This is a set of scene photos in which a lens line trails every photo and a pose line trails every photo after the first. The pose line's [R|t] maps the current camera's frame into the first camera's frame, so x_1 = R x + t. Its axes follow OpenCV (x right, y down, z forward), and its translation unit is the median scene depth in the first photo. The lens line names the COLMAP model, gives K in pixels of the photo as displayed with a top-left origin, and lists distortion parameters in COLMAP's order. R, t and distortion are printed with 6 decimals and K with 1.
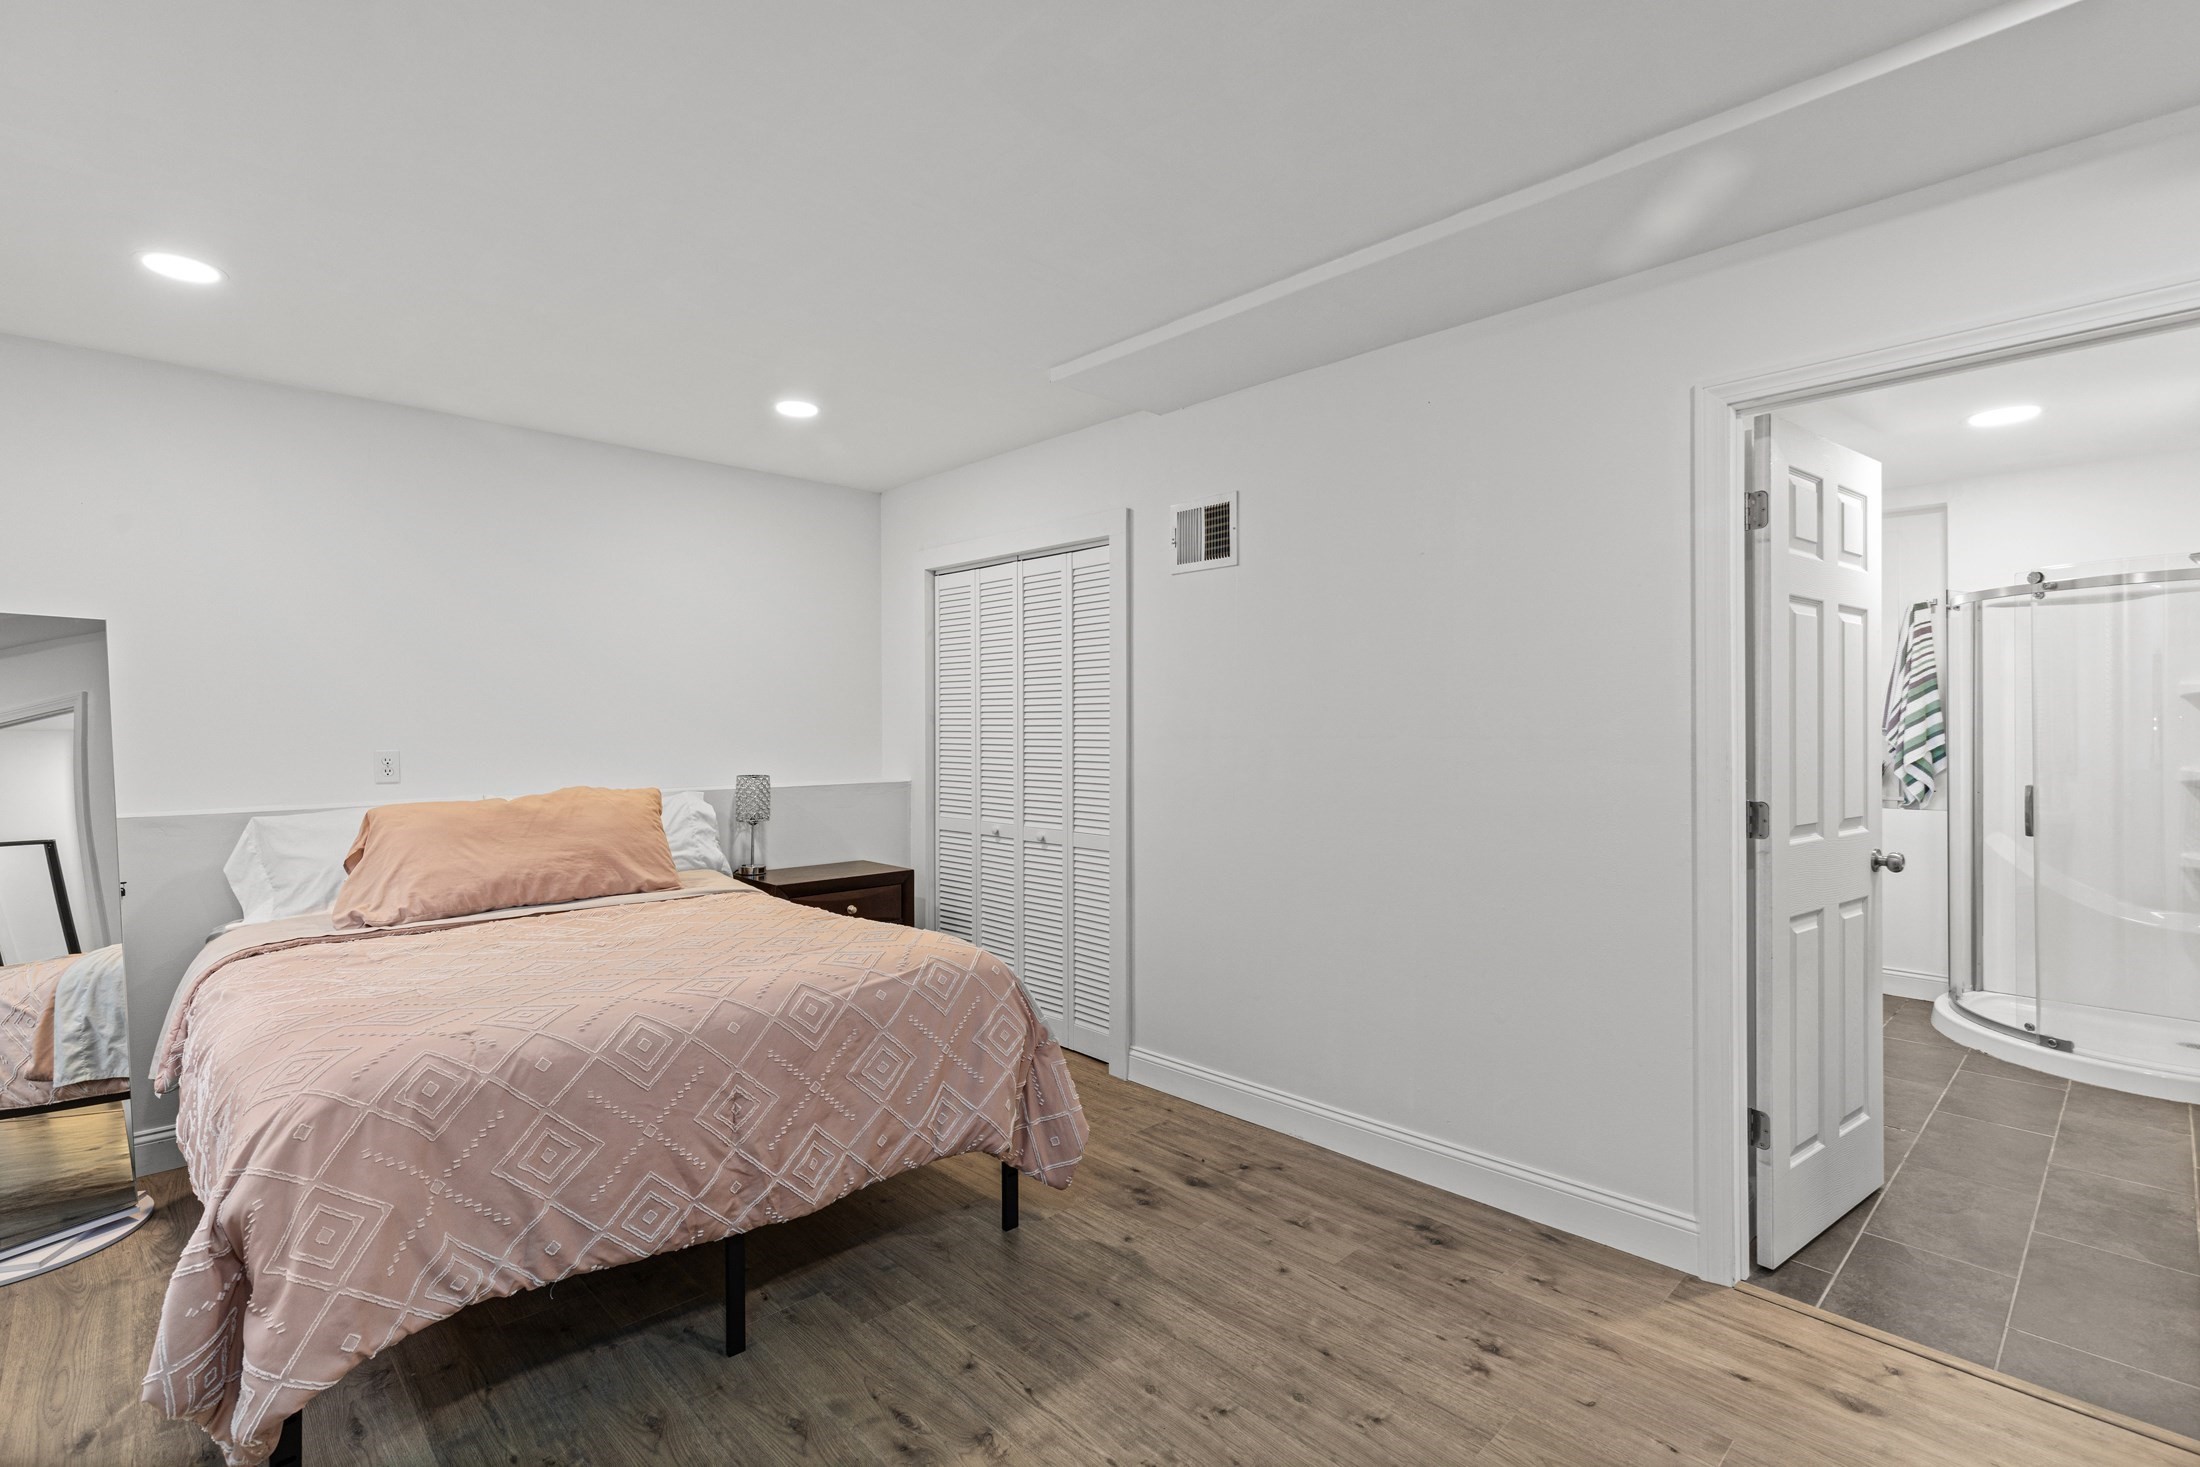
lens RADIAL K [[1021.8, 0, 1100.0], [0, 1021.8, 733.5], [0, 0, 1]] dist [0.003020, 0.000439]
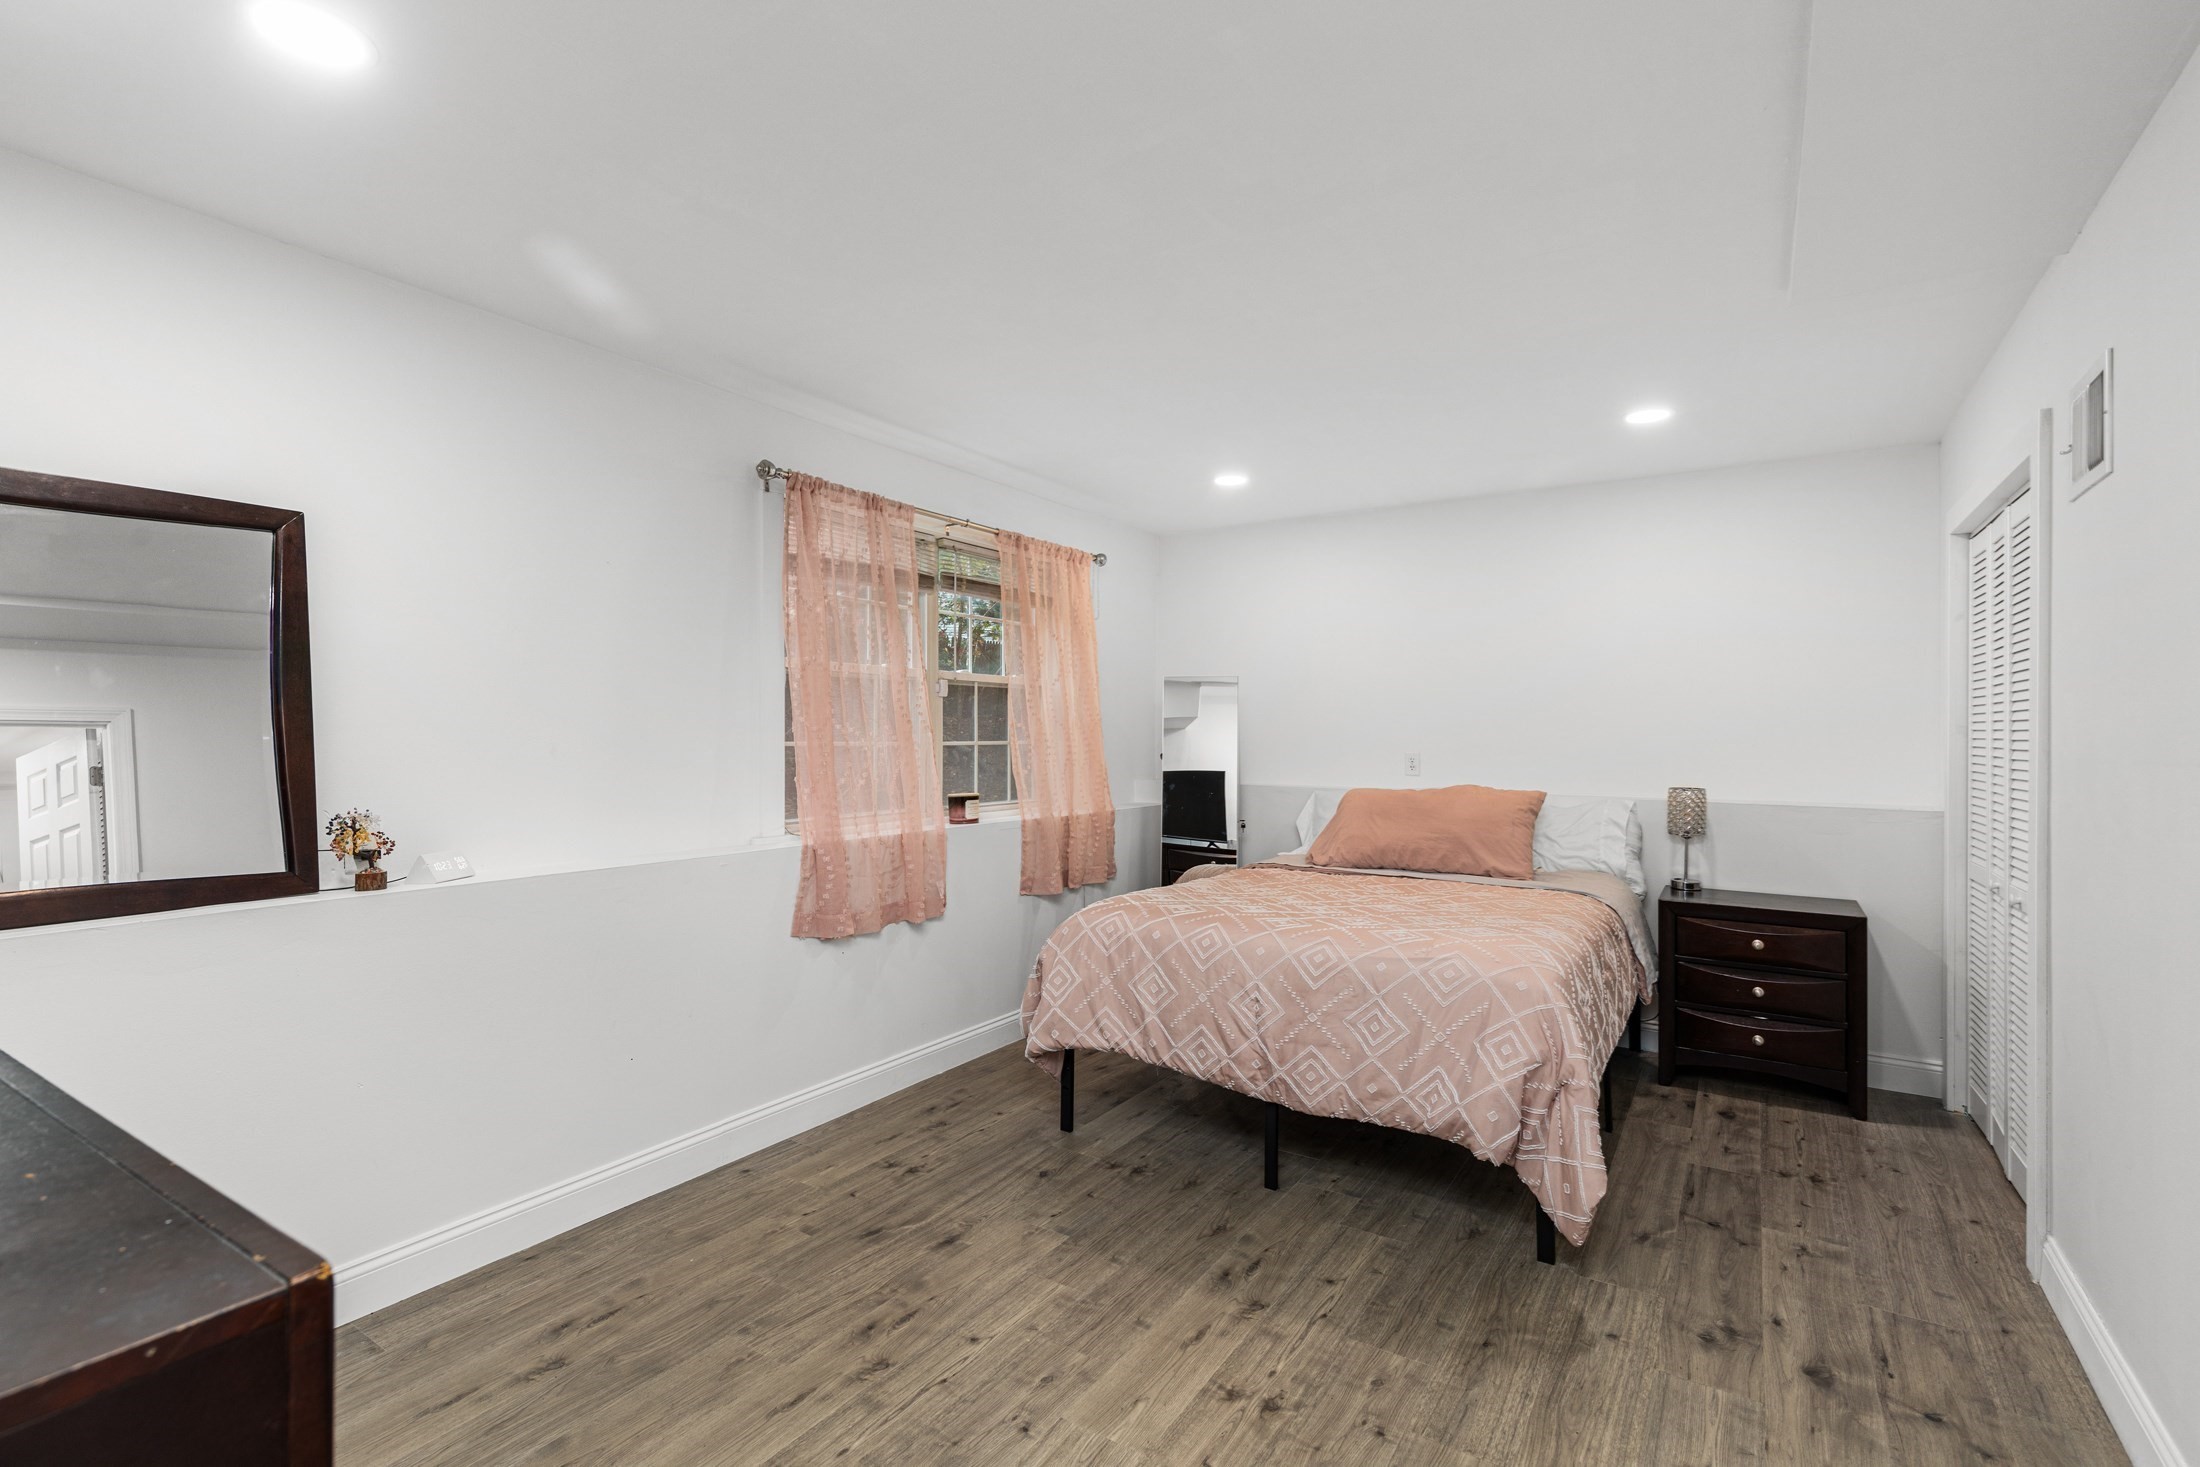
lens RADIAL K [[1005.1, 0, 1100.0], [0, 1005.1, 733.5], [0, 0, 1]] dist [0.000175, -0.000442]
pose [[0.213014, 0.005638, -0.977033, 0.855109], [-0.012507, 0.999917, 0.003044, -0.012065], [0.976969, 0.011572, 0.213067, 0.440979]]
